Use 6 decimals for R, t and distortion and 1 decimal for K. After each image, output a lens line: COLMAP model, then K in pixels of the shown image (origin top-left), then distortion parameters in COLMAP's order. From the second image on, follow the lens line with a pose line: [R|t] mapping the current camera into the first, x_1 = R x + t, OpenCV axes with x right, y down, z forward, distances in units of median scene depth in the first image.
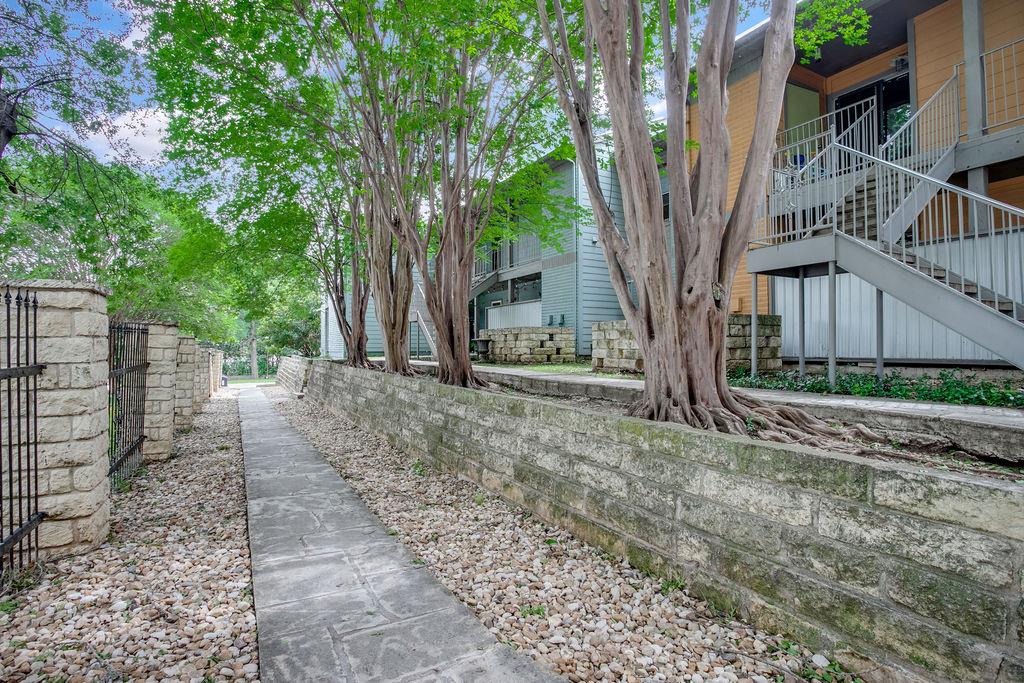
lens RADIAL K [[532.5, 0, 515.0], [0, 532.5, 341.3], [0, 0, 1]] dist [-0.077947, 0.034150]
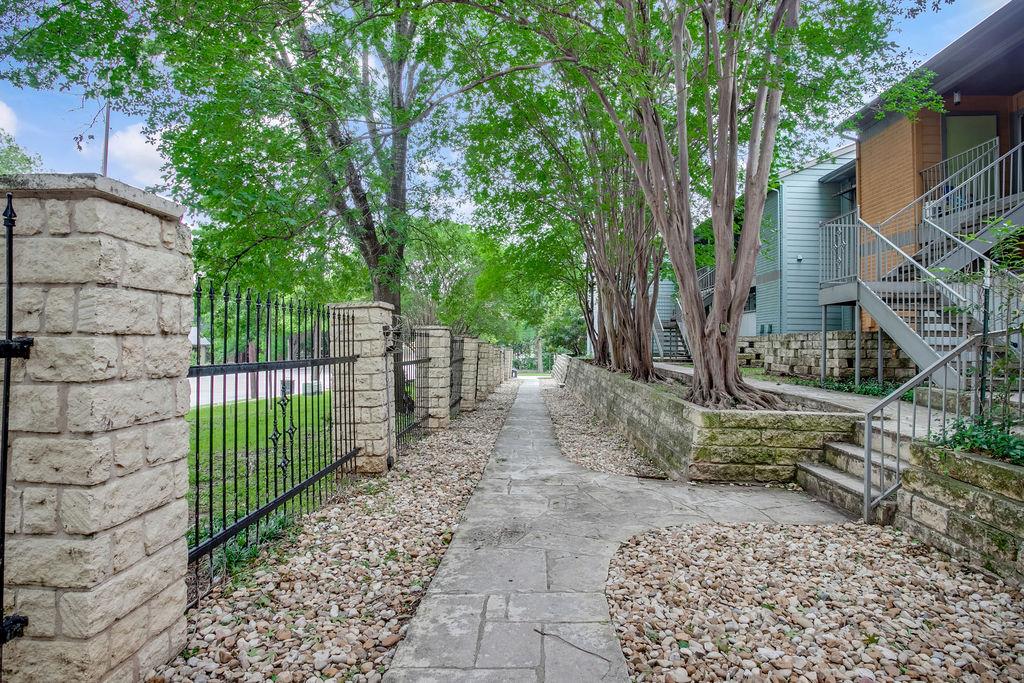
lens RADIAL K [[537.6, 0, 509.6], [0, 537.6, 342.2], [0, 0, 1]] dist [-0.068470, 0.015812]
pose [[0.863049, 0.013127, -0.504949, 0.241829], [-0.011744, 0.999914, 0.005921, -0.016778], [0.504983, 0.000820, 0.863129, -0.347222]]
